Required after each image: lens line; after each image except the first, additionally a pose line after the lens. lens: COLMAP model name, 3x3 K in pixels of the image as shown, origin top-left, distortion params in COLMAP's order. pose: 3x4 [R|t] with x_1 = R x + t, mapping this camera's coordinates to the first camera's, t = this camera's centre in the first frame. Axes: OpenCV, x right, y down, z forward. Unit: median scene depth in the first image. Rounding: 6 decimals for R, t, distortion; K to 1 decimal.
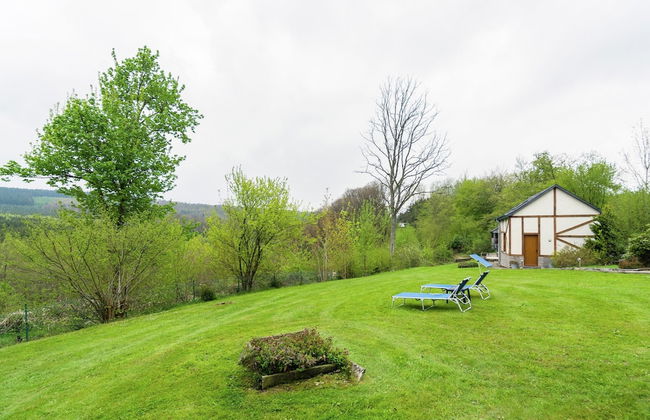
lens RADIAL K [[413.7, 0, 322.0], [0, 413.7, 218.8], [0, 0, 1]] dist [-0.005632, 0.001451]
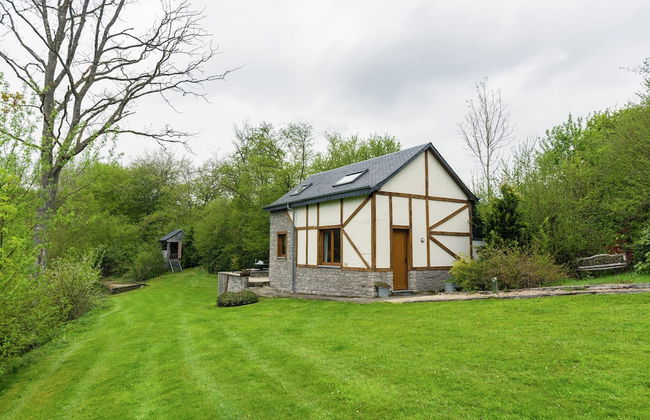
lens RADIAL K [[413.7, 0, 322.0], [0, 413.7, 218.8], [0, 0, 1]] dist [-0.005632, 0.001451]
pose [[0.546638, 0.065494, 0.834804, 0.011006], [-0.021460, 0.997705, -0.064222, 0.061062], [-0.837094, 0.017192, 0.546789, 0.795658]]
